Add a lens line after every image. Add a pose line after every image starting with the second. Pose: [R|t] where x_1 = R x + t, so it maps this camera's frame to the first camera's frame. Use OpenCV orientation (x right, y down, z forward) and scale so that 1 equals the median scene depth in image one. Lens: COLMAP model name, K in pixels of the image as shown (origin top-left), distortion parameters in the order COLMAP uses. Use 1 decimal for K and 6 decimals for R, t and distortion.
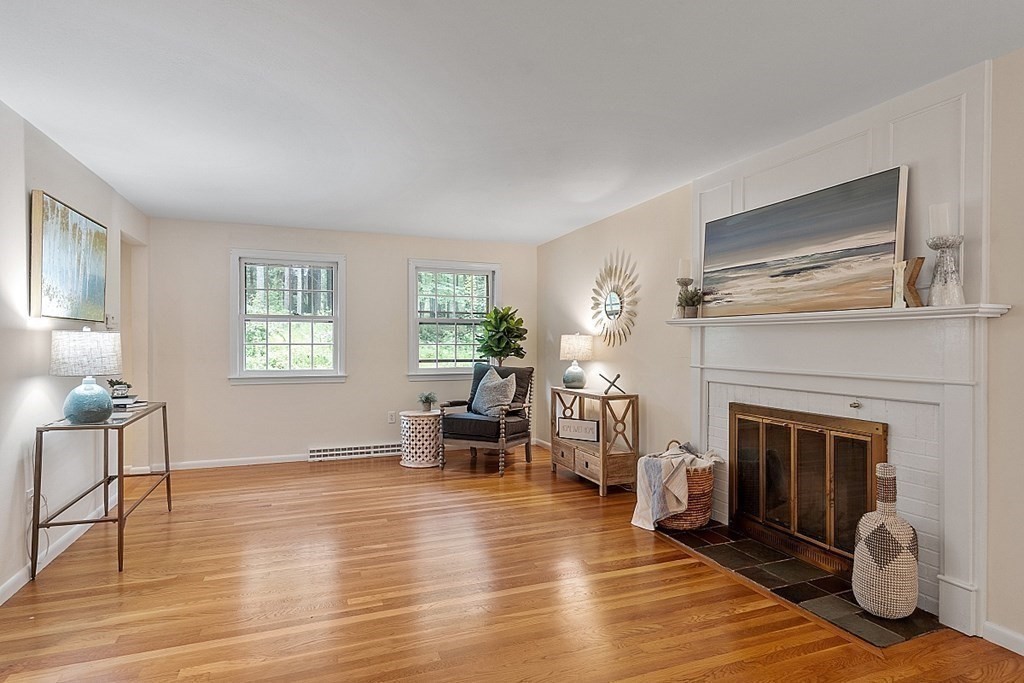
lens RADIAL K [[534.0, 0, 505.9], [0, 534.0, 345.6], [0, 0, 1]] dist [0.006306, -0.000105]
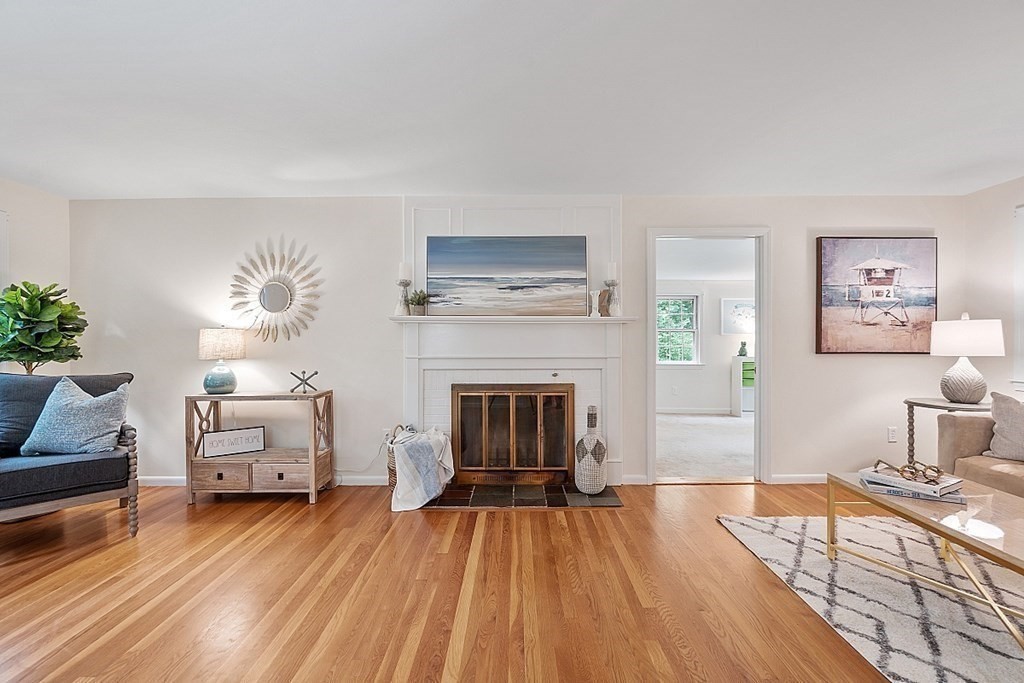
lens RADIAL K [[458.3, 0, 508.2], [0, 458.3, 334.7], [0, 0, 1]] dist [0.005688, -0.000796]
pose [[0.373918, -0.005373, 0.927446, -0.542072], [0.010122, 0.999947, 0.001713, -0.010602], [-0.927407, 0.008747, 0.373952, 0.485798]]
